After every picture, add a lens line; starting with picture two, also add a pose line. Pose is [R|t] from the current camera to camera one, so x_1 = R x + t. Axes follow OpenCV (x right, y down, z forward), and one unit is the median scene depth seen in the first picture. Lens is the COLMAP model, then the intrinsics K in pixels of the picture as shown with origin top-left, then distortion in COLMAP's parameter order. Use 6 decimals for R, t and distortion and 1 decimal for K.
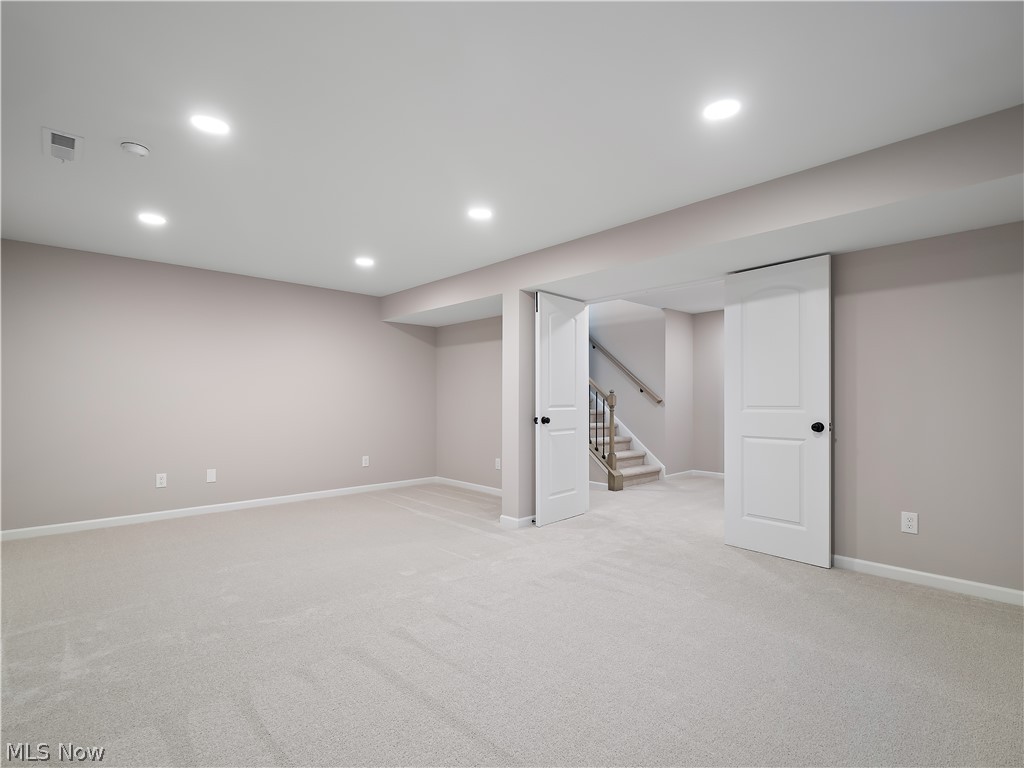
lens RADIAL K [[495.9, 0, 510.2], [0, 495.9, 384.7], [0, 0, 1]] dist [-0.001610, -0.000105]
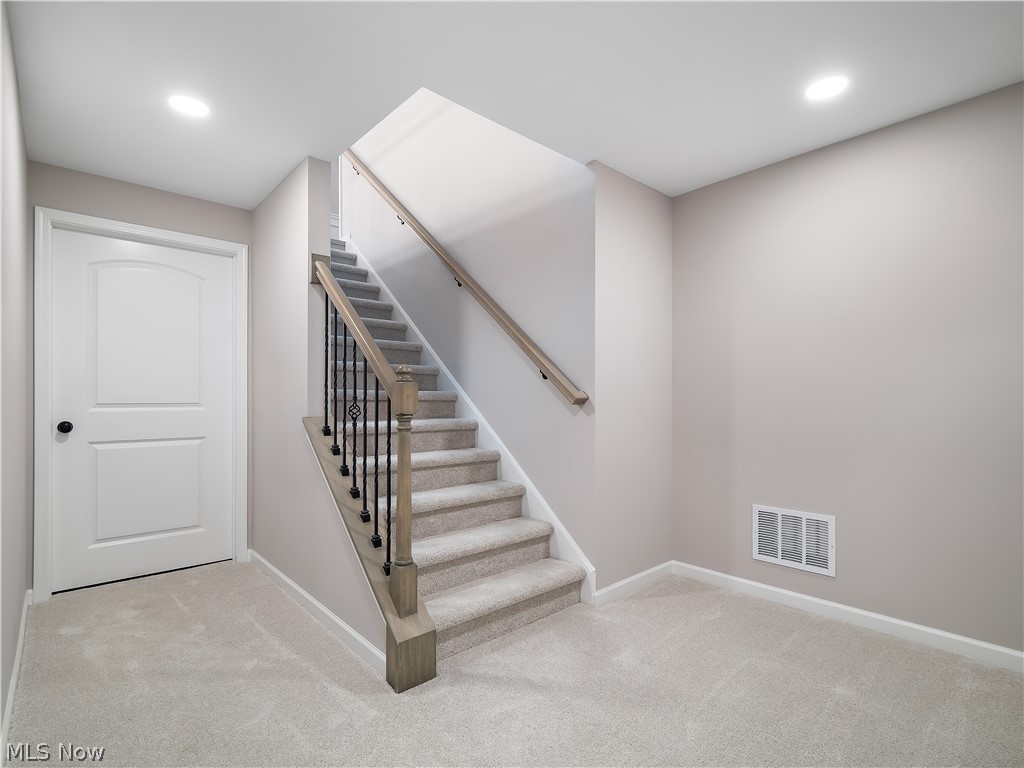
lens RADIAL K [[502.3, 0, 508.0], [0, 502.3, 384.3], [0, 0, 1]] dist [-0.000816, -0.001287]
pose [[0.999128, -0.005178, -0.041428, 0.260529], [0.005207, 0.999986, 0.000583, 0.020605], [0.041425, -0.000798, 0.999141, 0.604645]]
